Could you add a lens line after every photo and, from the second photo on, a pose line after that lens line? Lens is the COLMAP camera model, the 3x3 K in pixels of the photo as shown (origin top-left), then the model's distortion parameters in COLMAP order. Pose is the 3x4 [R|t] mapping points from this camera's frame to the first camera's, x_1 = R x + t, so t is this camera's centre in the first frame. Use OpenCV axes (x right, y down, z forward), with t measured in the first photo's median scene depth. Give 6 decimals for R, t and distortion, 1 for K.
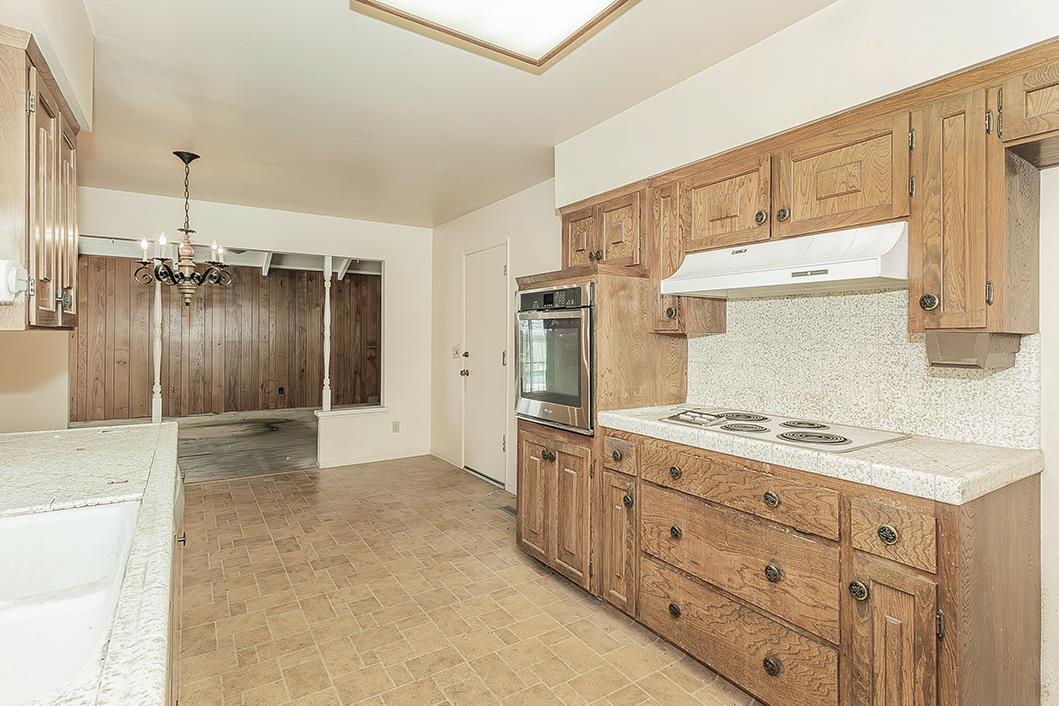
lens RADIAL K [[545.4, 0, 533.4], [0, 545.4, 333.1], [0, 0, 1]] dist [0.001034, 0.000173]
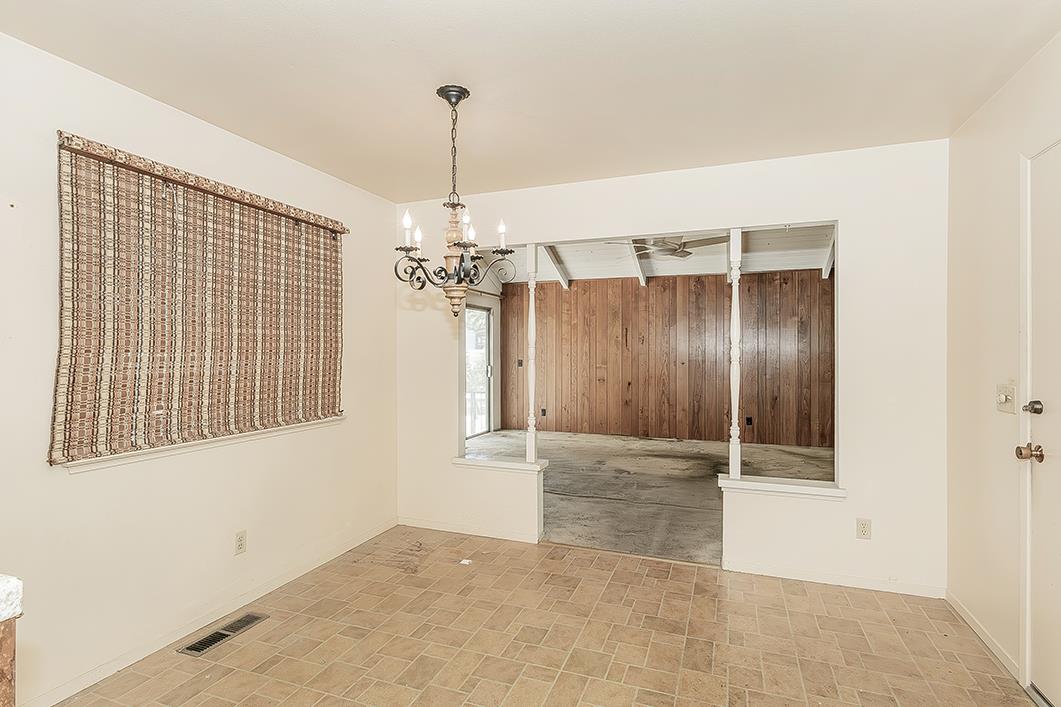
lens RADIAL K [[537.3, 0, 532.2], [0, 537.3, 349.3], [0, 0, 1]] dist [-0.003299, -0.000597]
pose [[0.610616, -0.008131, -0.791885, -0.033417], [0.008870, 0.999955, -0.003428, -0.003970], [0.791877, -0.004931, 0.610661, 0.417513]]
